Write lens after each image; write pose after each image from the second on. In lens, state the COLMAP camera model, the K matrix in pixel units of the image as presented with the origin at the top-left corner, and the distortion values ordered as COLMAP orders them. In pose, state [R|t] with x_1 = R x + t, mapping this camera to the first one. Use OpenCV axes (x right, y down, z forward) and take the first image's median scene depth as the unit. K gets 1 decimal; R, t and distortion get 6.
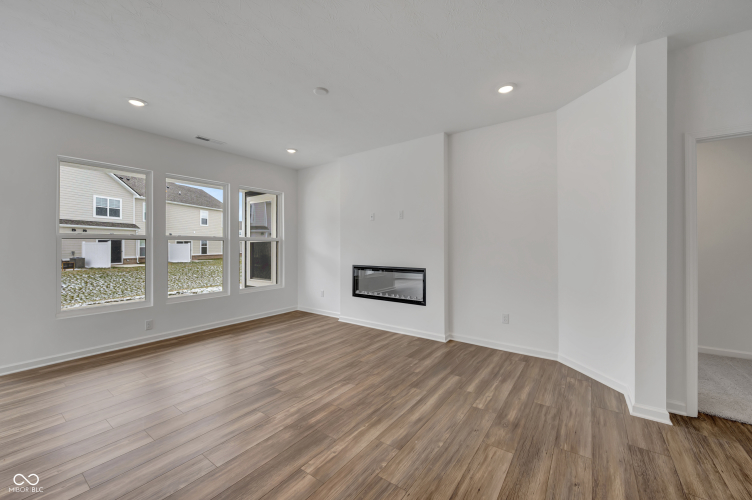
lens RADIAL K [[300.2, 0, 375.6], [0, 300.2, 245.2], [0, 0, 1]] dist [0.001177, 0.000078]
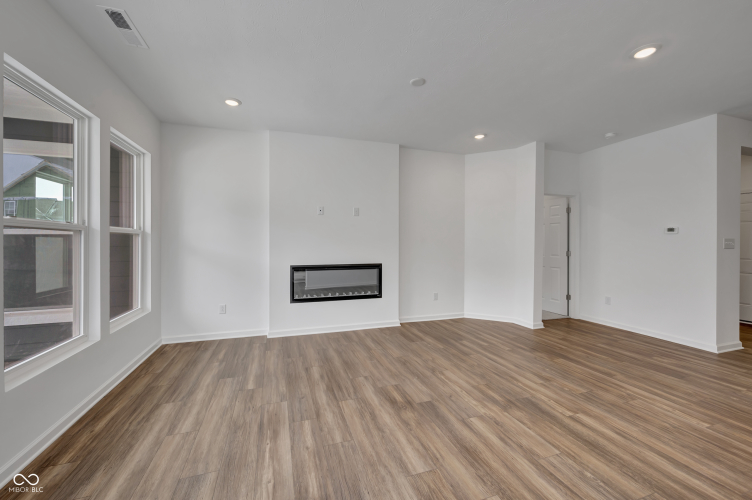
lens RADIAL K [[300.2, 0, 375.6], [0, 300.2, 245.2], [0, 0, 1]] dist [0.001177, 0.000078]
pose [[0.579527, -0.004230, 0.814942, -0.999066], [-0.001339, 0.999980, 0.006142, 0.005518], [-0.814952, -0.004651, 0.579510, 0.527289]]
